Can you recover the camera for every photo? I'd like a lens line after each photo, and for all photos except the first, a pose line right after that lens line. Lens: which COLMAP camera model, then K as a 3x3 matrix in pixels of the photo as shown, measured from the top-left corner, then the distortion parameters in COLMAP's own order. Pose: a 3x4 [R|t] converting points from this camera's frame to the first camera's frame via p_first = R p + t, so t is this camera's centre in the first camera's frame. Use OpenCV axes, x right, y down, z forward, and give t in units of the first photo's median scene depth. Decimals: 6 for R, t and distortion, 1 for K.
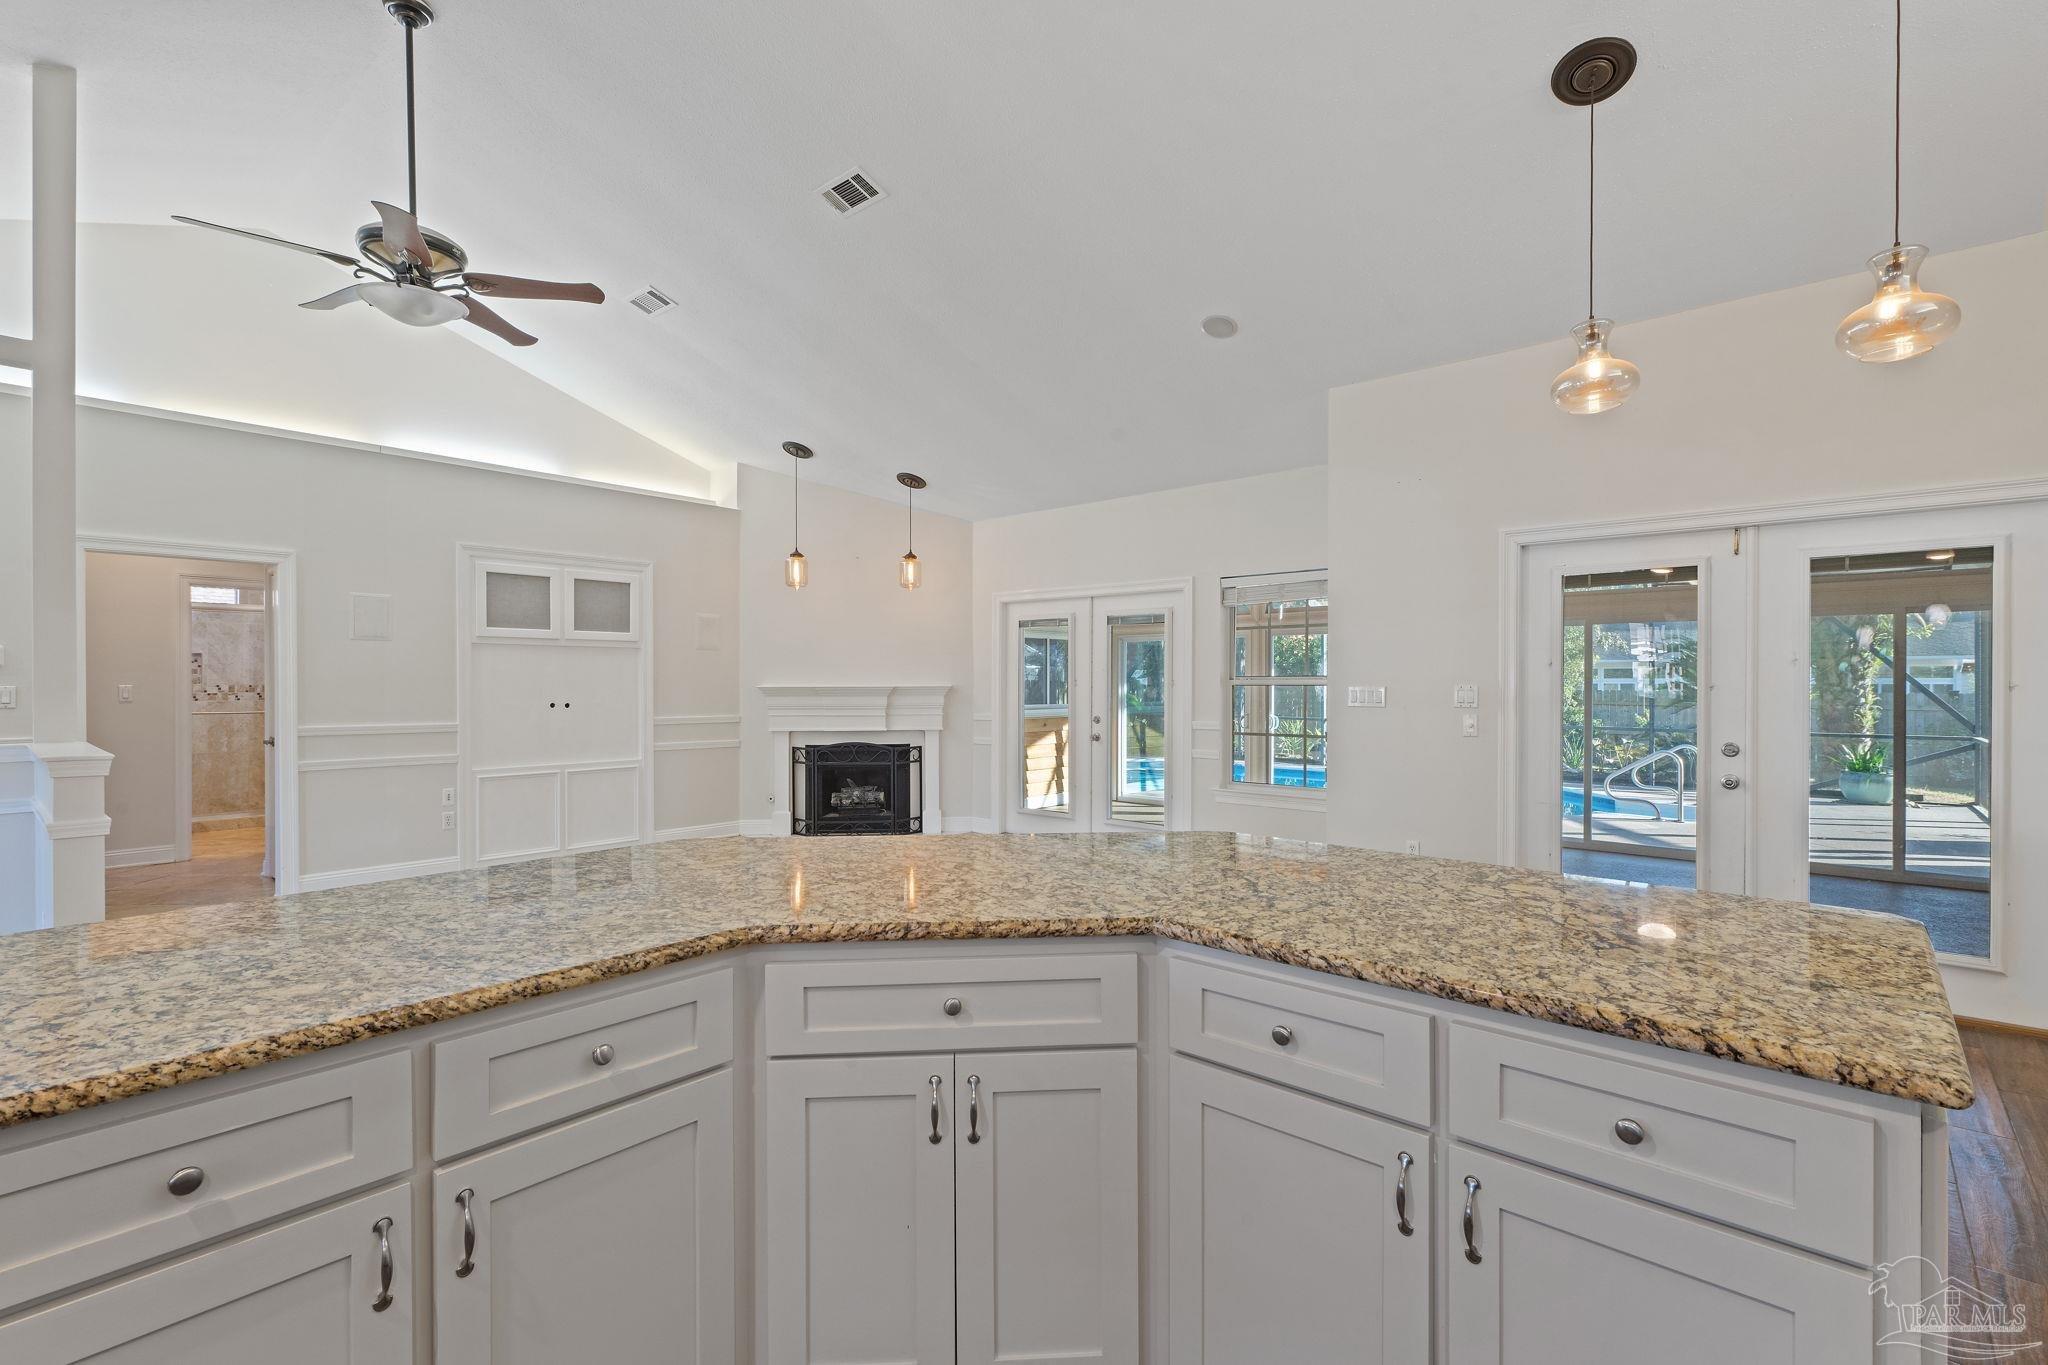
lens RADIAL K [[914.5, 0, 1044.9], [0, 914.5, 688.7], [0, 0, 1]] dist [-0.007665, -0.000336]
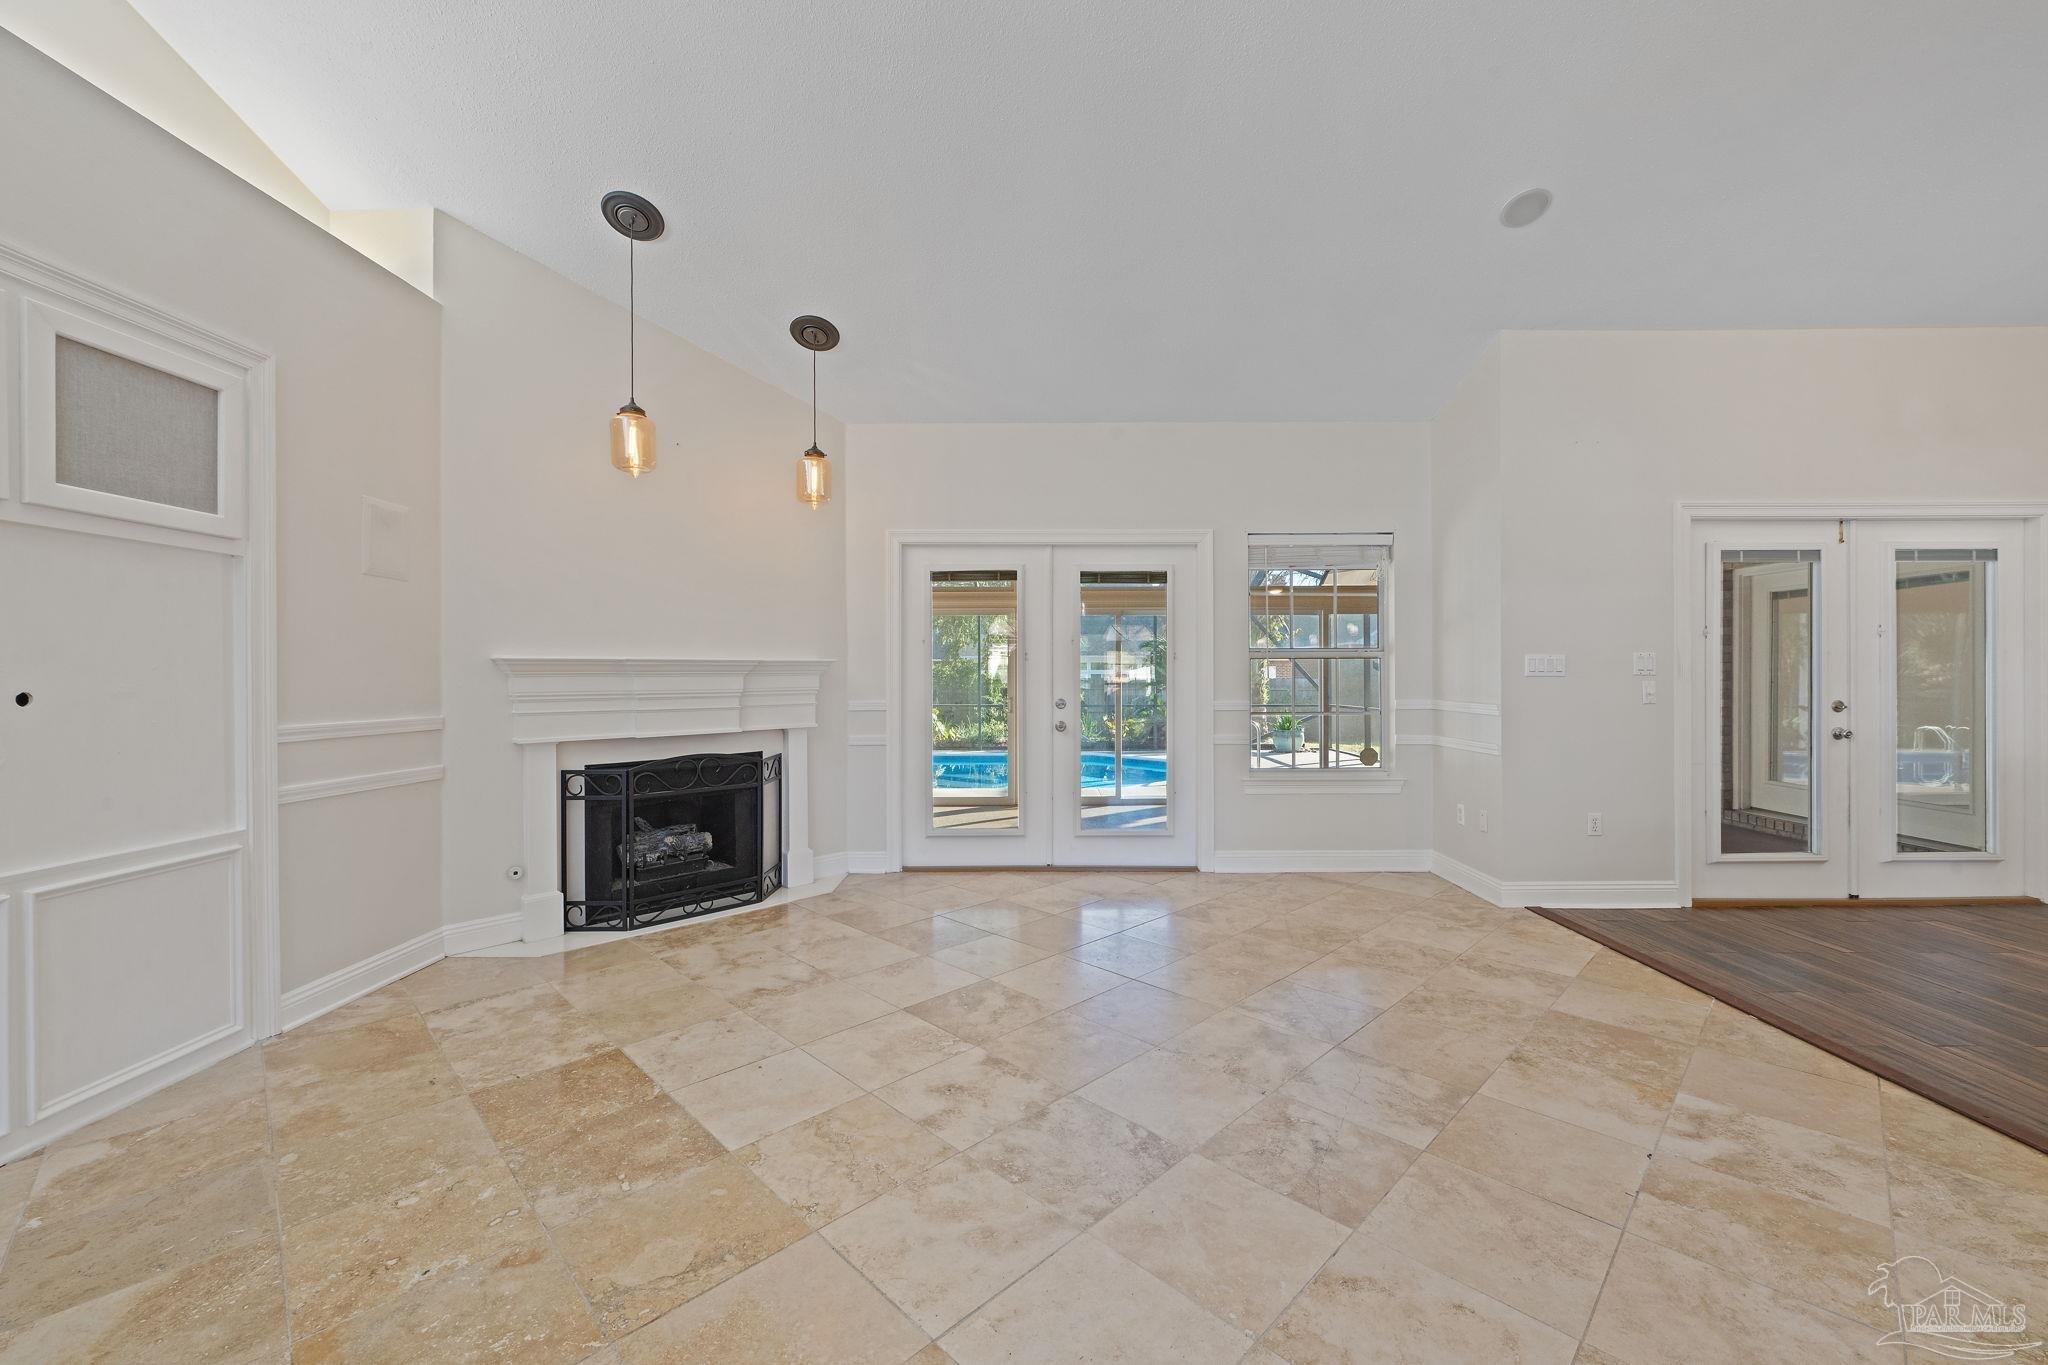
lens RADIAL K [[808.0, 0, 1032.2], [0, 808.0, 681.4], [0, 0, 1]] dist [0.001426, -0.001125]
pose [[0.757923, -0.007610, 0.652299, -0.397508], [0.008376, 0.999963, 0.001933, 0.012763], [-0.652290, 0.003999, 0.757959, 0.480979]]
